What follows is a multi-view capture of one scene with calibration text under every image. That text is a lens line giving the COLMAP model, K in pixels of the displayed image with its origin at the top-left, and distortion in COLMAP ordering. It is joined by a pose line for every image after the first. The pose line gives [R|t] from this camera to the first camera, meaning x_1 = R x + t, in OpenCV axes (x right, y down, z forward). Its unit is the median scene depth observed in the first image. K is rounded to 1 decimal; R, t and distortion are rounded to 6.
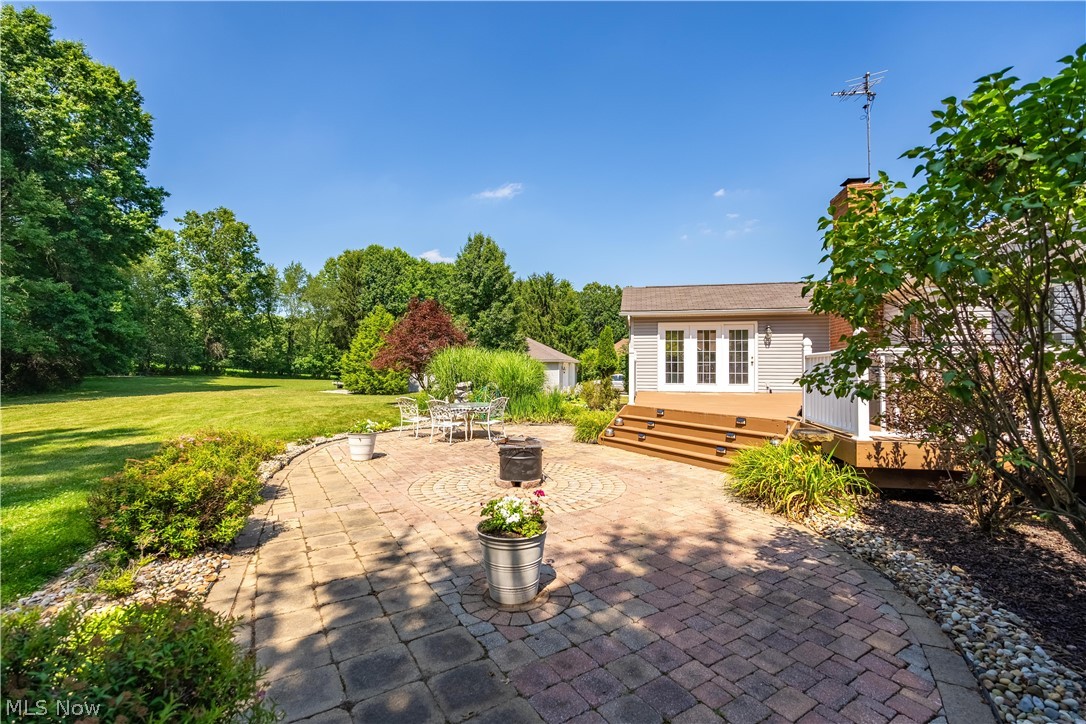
lens RADIAL K [[475.8, 0, 541.1], [0, 475.8, 362.9], [0, 0, 1]] dist [-0.000268, -0.000272]
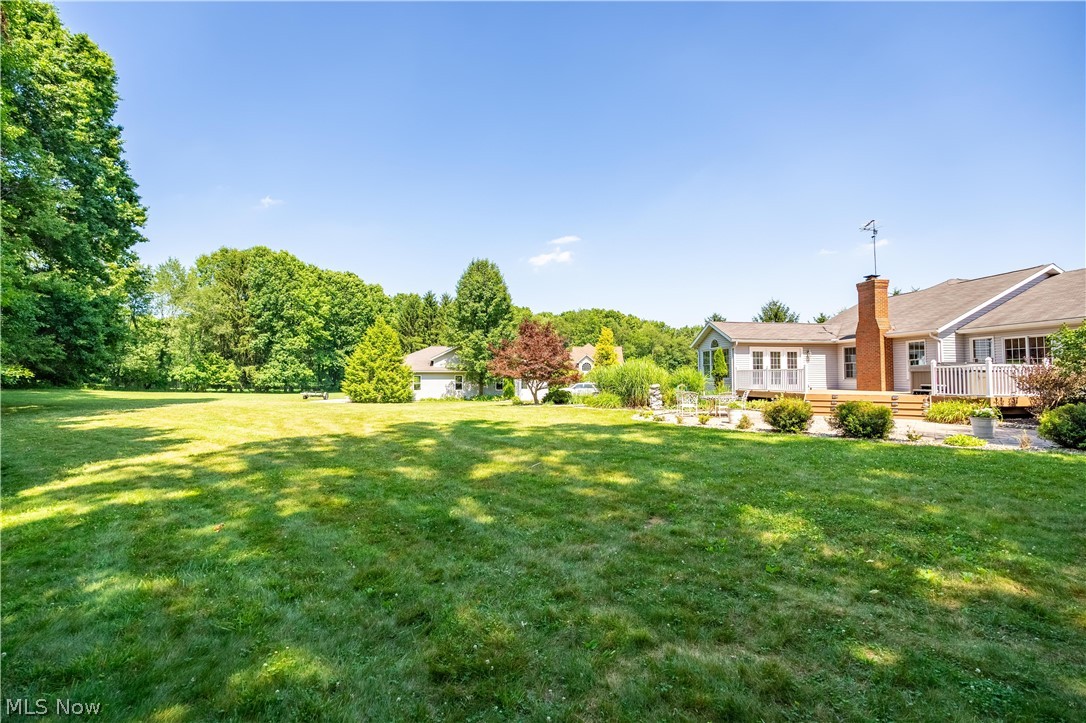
lens RADIAL K [[475.8, 0, 541.1], [0, 475.8, 362.4], [0, 0, 1]] dist [-0.000268, -0.000272]
pose [[0.939071, 0.010307, 0.343568, -0.509676], [-0.000879, 0.999619, -0.027588, 0.006924], [-0.343721, 0.025605, 0.938723, -0.133151]]
